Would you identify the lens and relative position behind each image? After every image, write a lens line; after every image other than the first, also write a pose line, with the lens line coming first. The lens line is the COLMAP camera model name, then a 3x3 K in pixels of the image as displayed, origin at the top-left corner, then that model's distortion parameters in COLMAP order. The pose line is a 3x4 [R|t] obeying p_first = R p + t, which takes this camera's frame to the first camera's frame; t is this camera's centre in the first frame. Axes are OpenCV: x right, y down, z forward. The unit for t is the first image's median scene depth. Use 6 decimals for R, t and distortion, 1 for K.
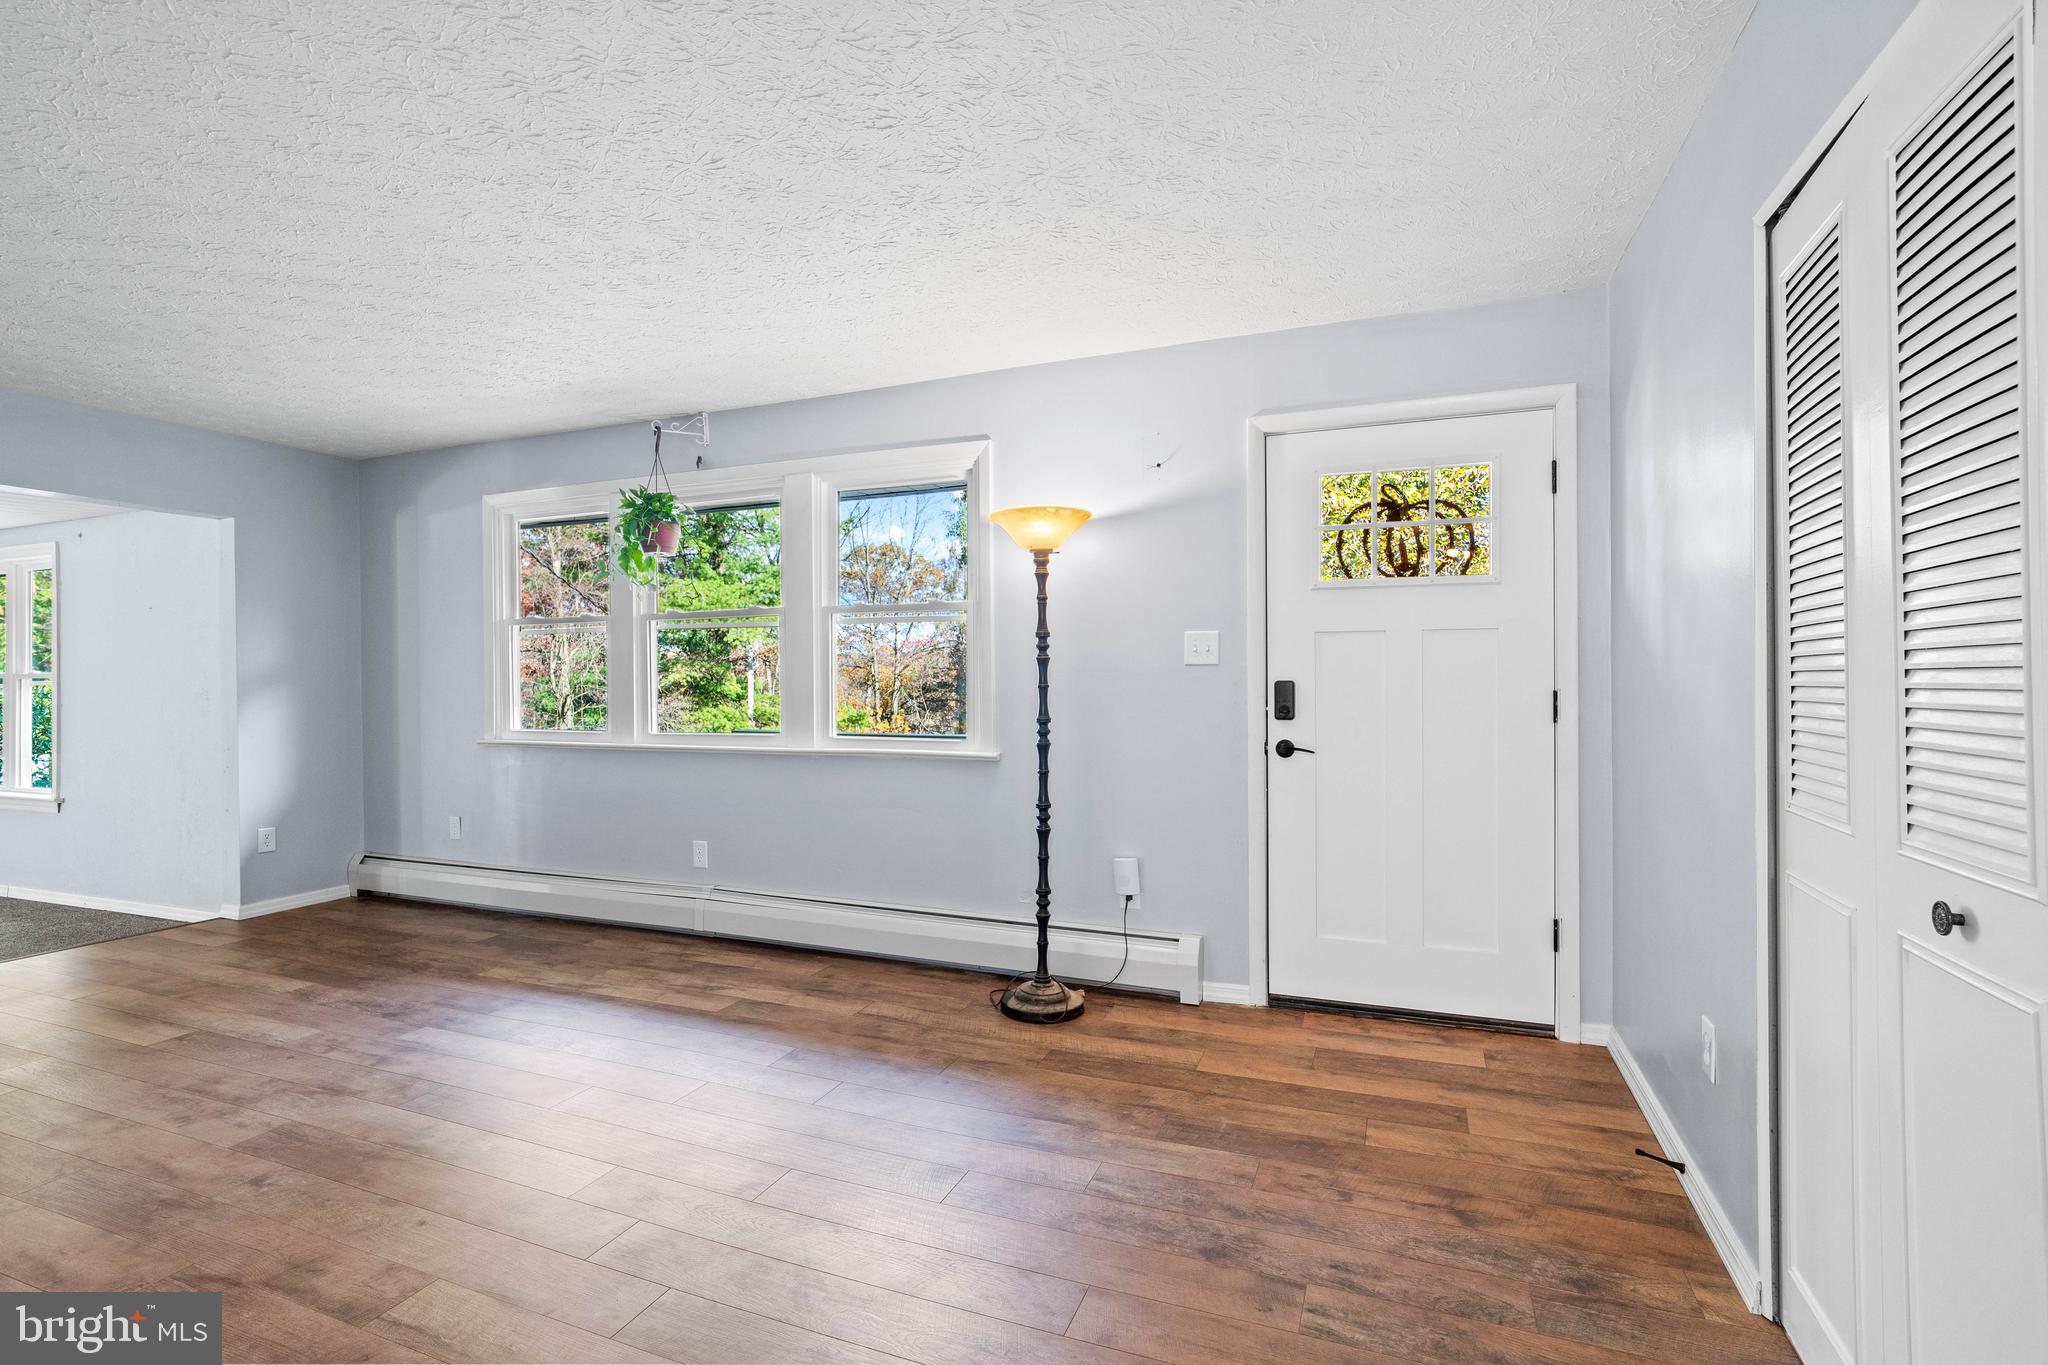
lens RADIAL K [[964.2, 0, 1013.3], [0, 964.2, 690.3], [0, 0, 1]] dist [-0.000077, 0.000637]
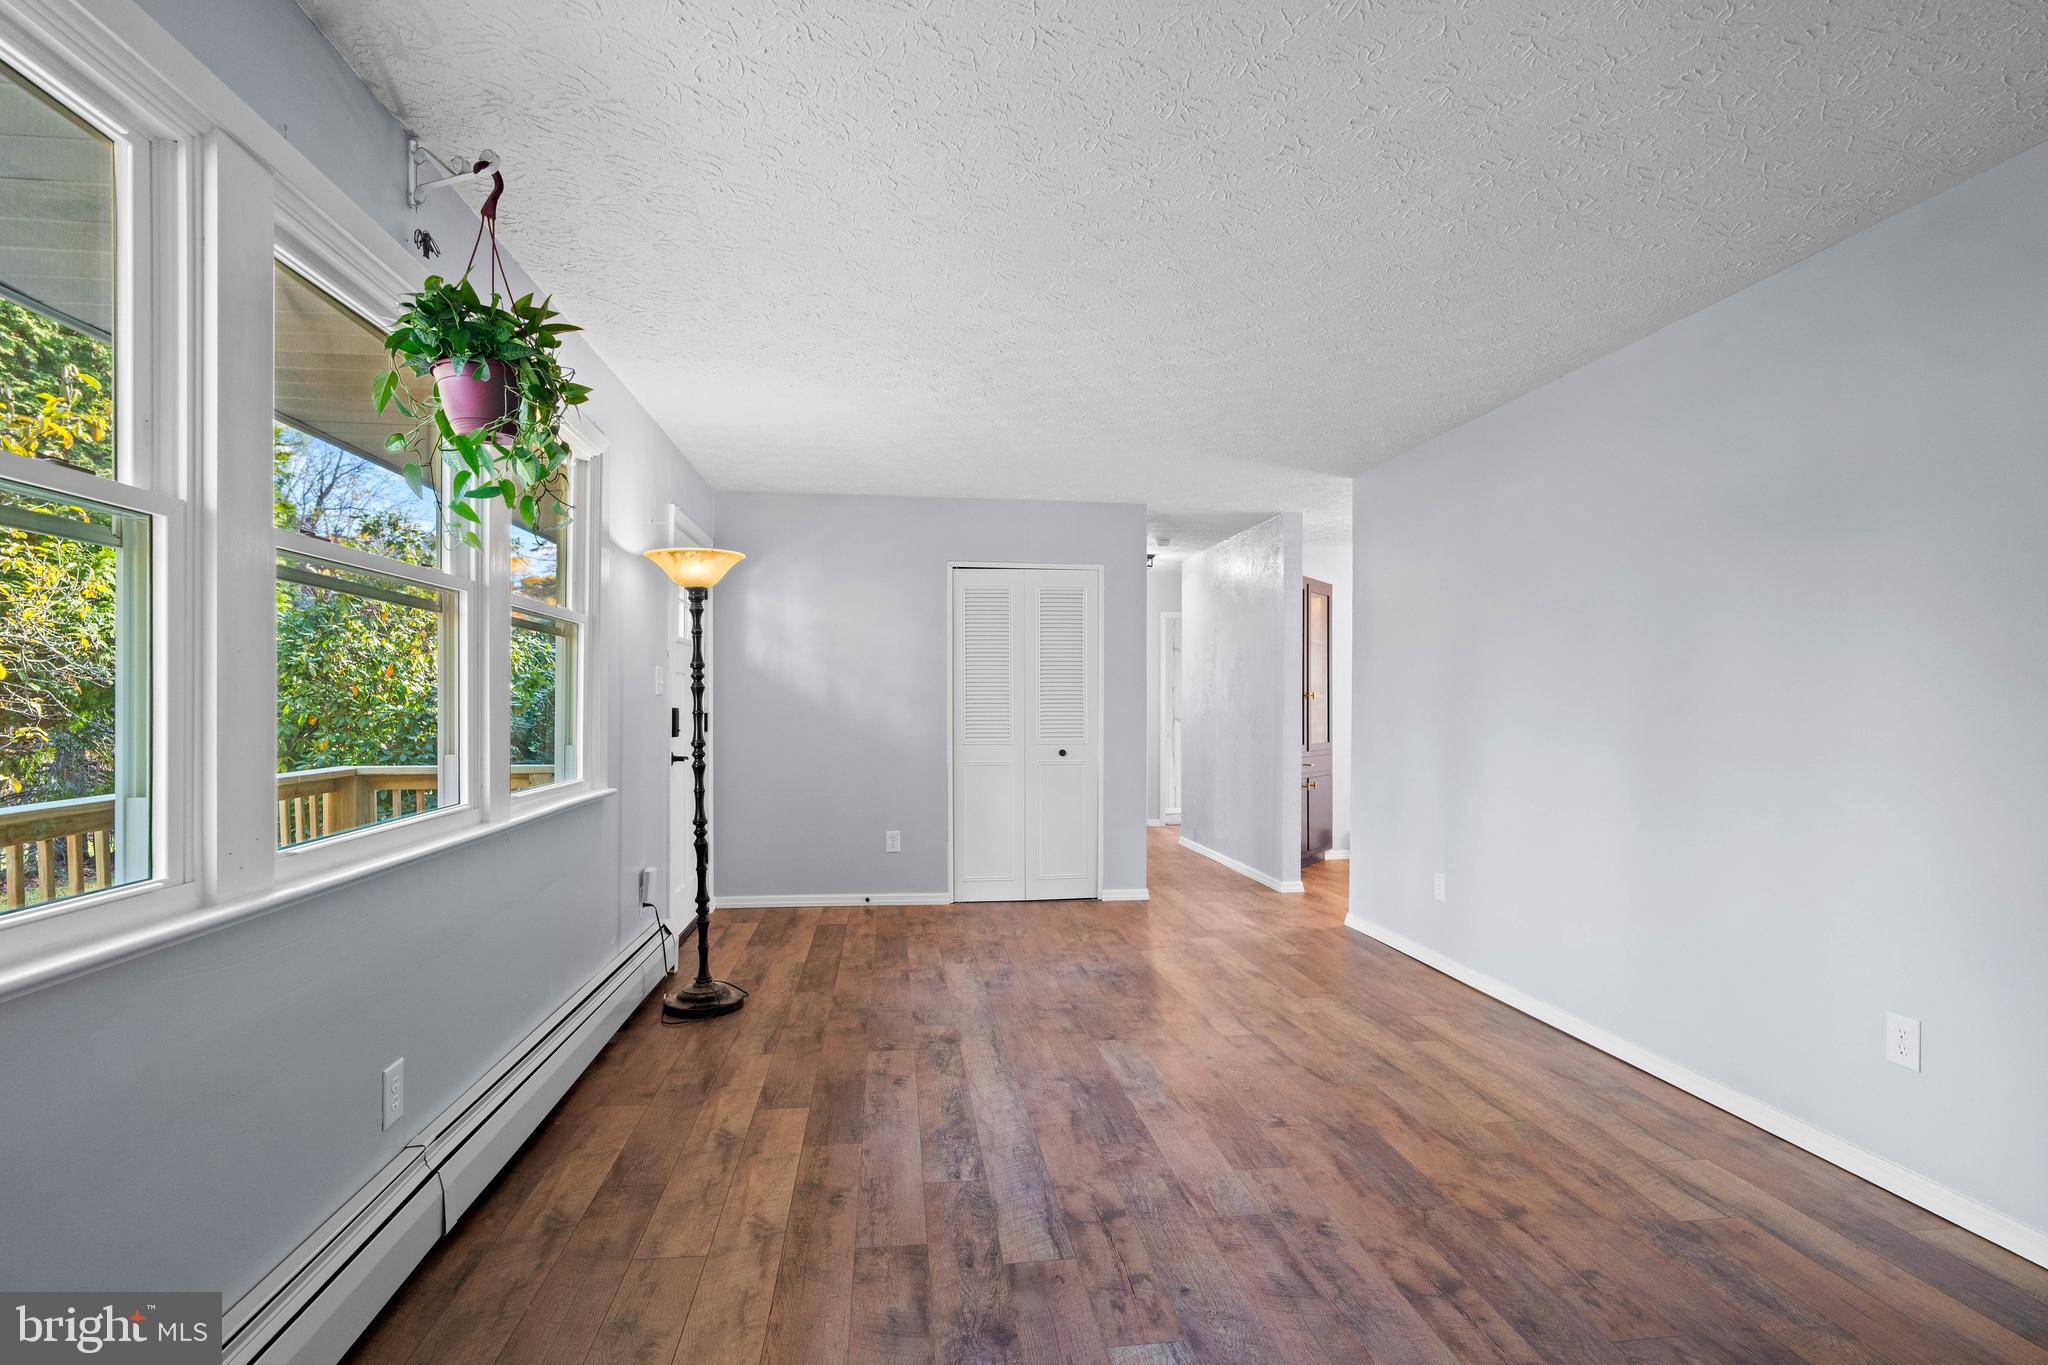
lens RADIAL K [[964.2, 0, 1013.3], [0, 964.2, 690.3], [0, 0, 1]] dist [-0.000077, 0.000637]
pose [[-0.493802, 0.014984, 0.869445, -1.124835], [0.008398, 0.999887, -0.012463, -0.010782], [-0.869534, 0.001147, -0.493872, 1.267118]]
